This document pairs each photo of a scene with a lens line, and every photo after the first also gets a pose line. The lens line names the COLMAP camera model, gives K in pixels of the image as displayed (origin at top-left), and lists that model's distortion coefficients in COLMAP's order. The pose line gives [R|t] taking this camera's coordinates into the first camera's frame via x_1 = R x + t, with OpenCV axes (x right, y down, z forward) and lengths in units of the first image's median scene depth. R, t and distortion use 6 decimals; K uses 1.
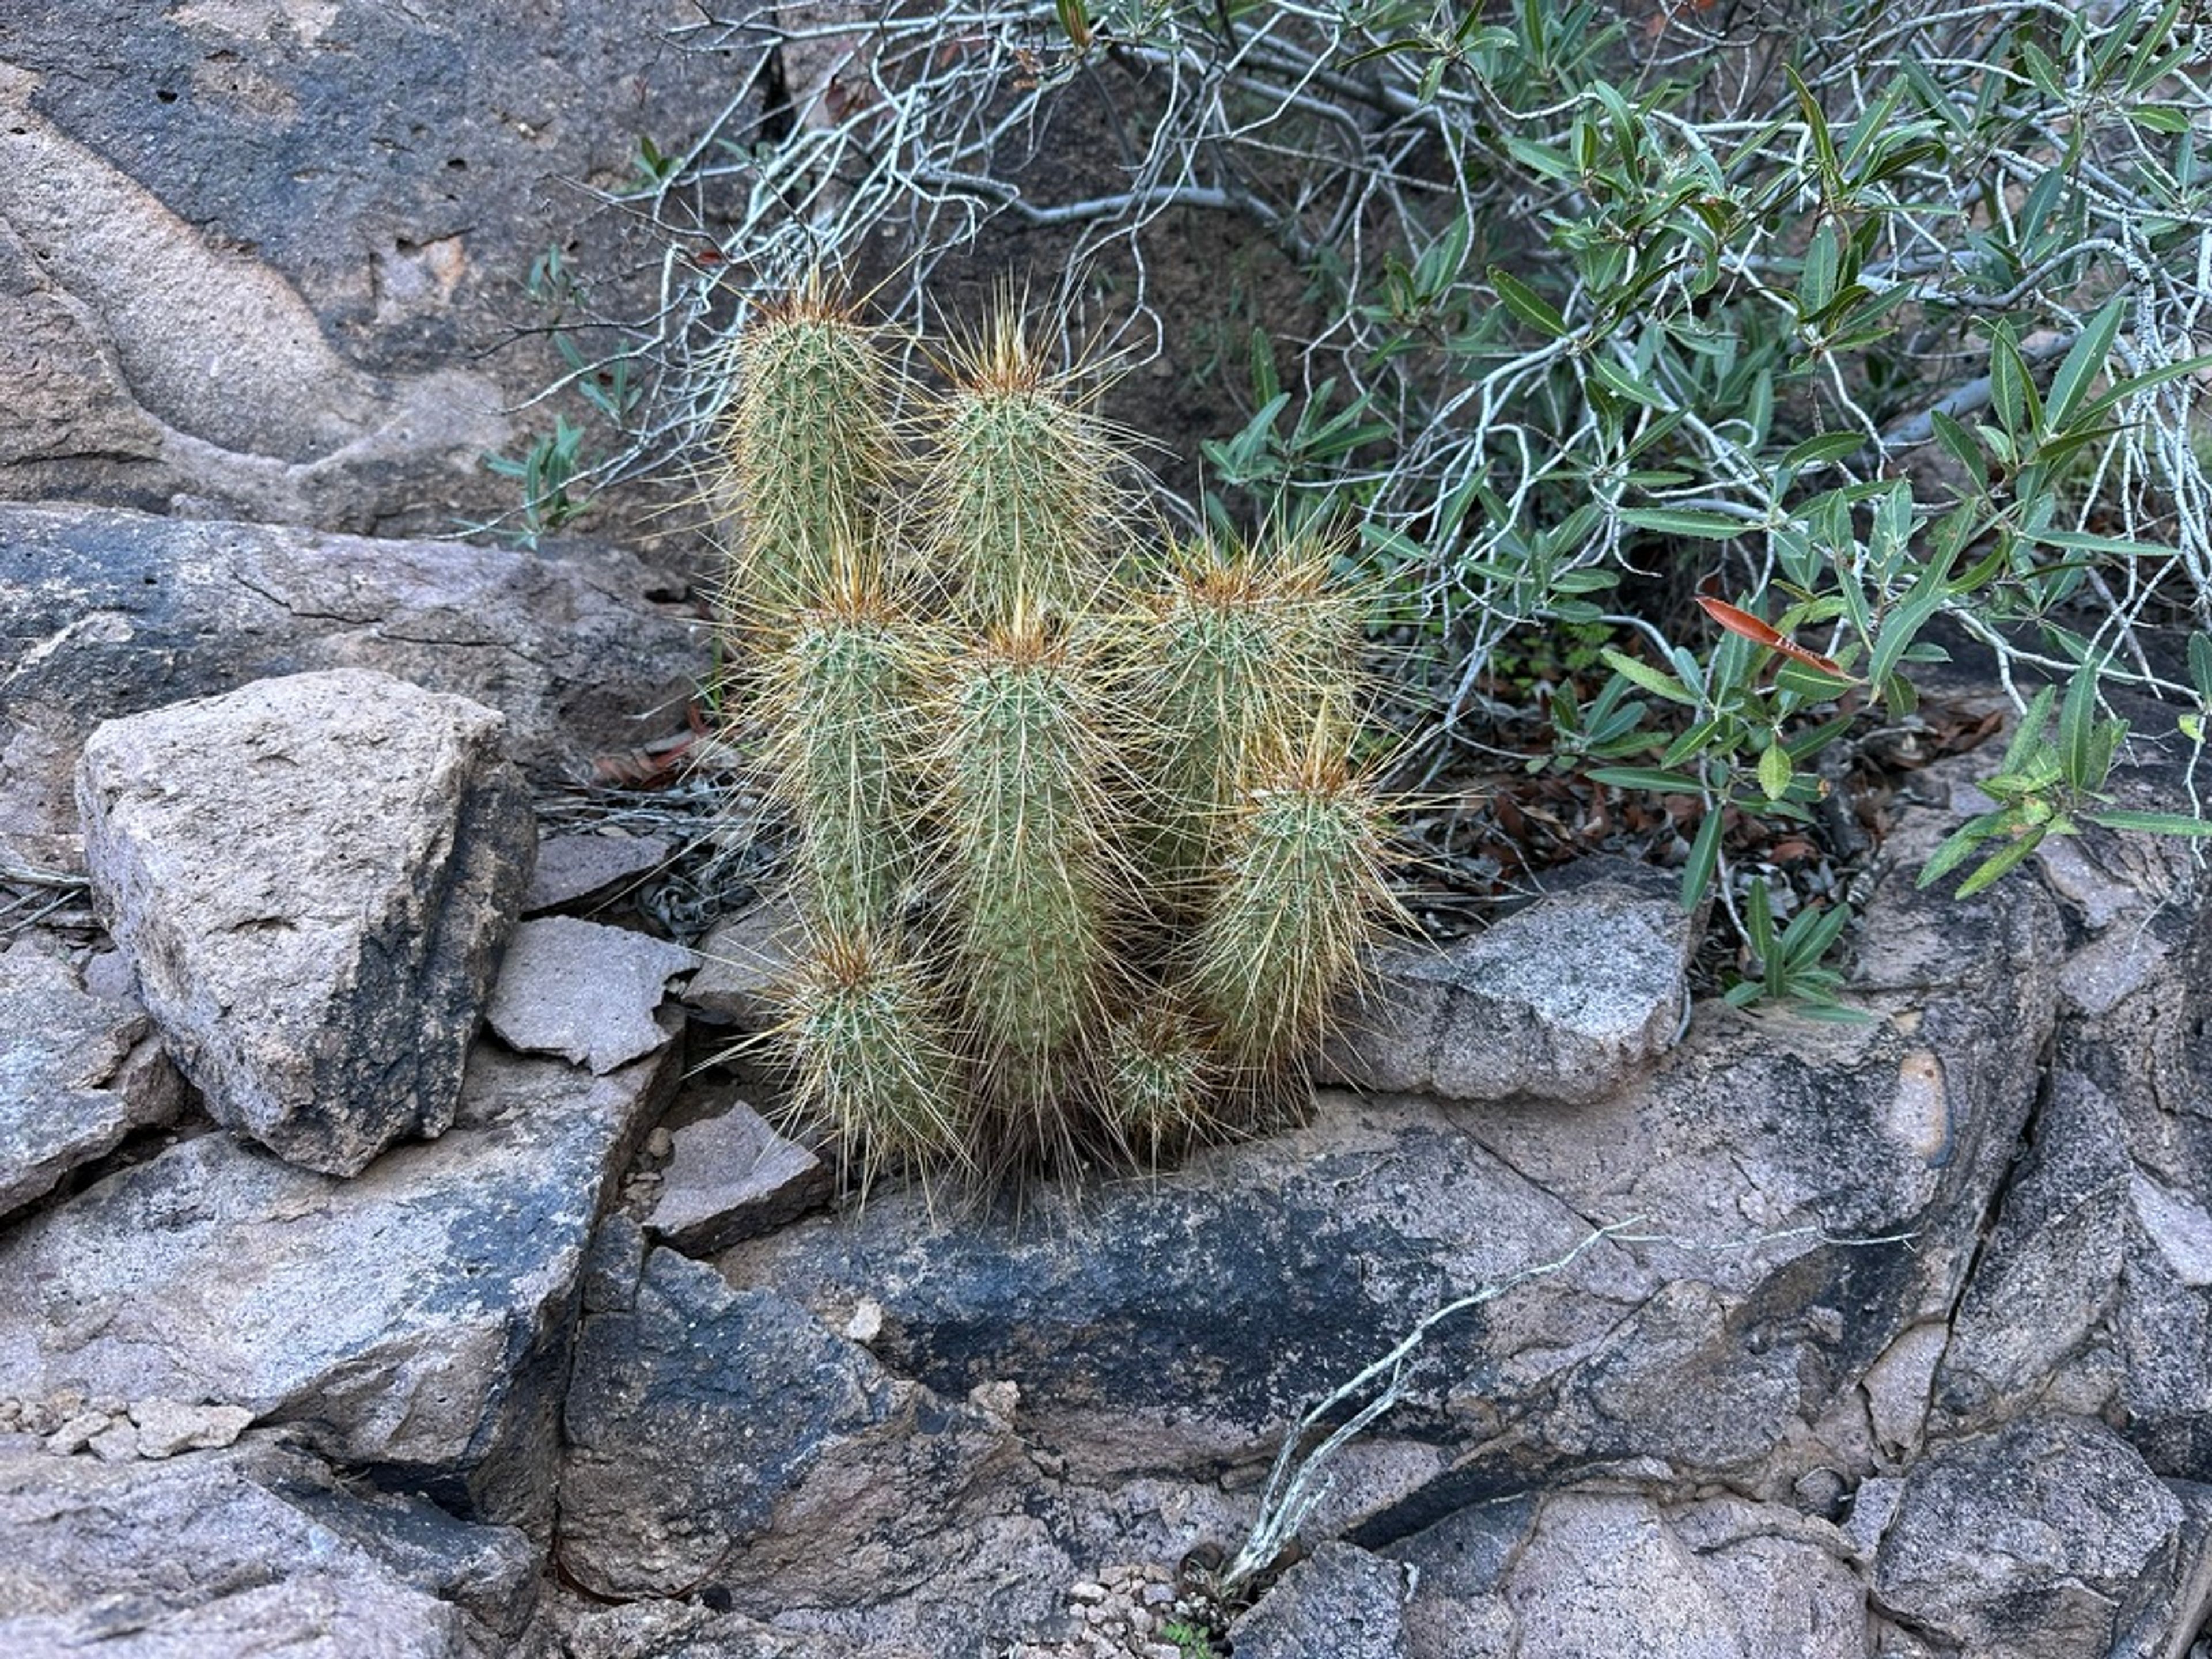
lens RADIAL K [[1617.1, 0, 1106.0], [0, 1617.1, 829.5], [0, 0, 1]] dist [0.037237, -0.074196]
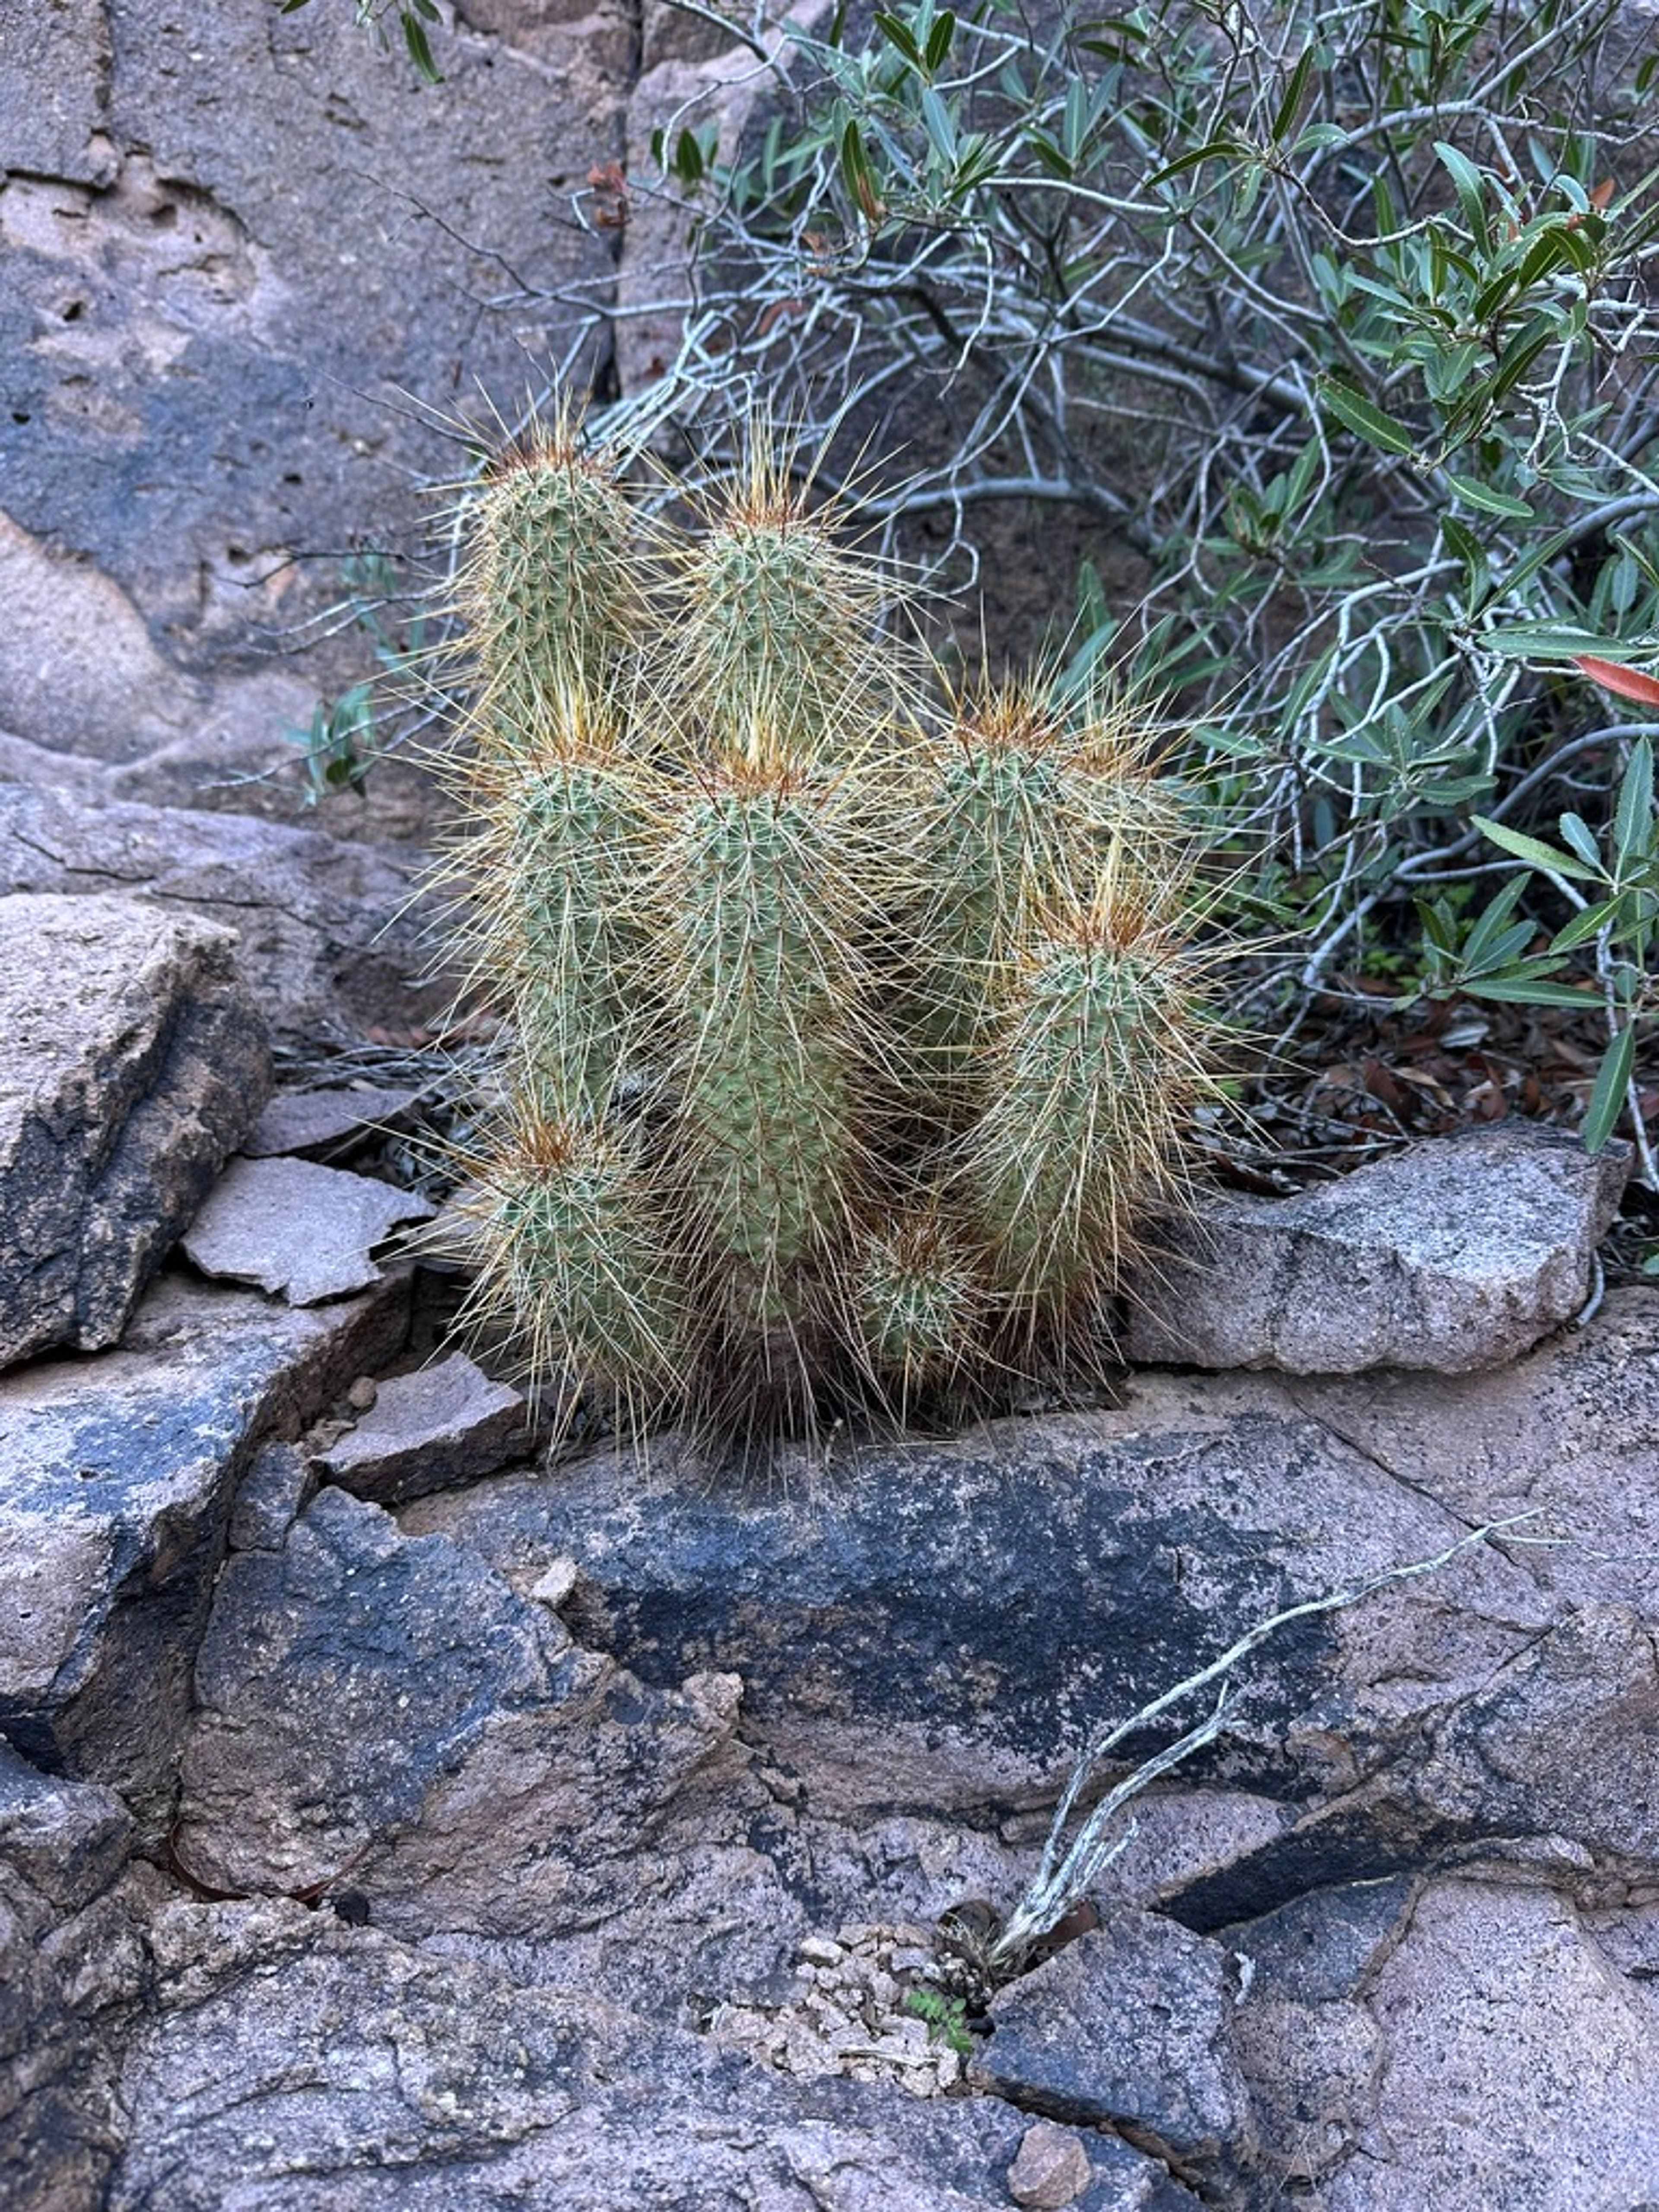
lens RADIAL K [[1600.1, 0, 832.9], [0, 1600.1, 1143.7], [0, 0, 1]] dist [0.022943, -0.048600]
pose [[0.992467, 0.007574, -0.122281, 0.085064], [-0.022274, 0.992609, -0.119298, 0.165369], [0.120474, 0.121123, 0.985300, 0.172404]]
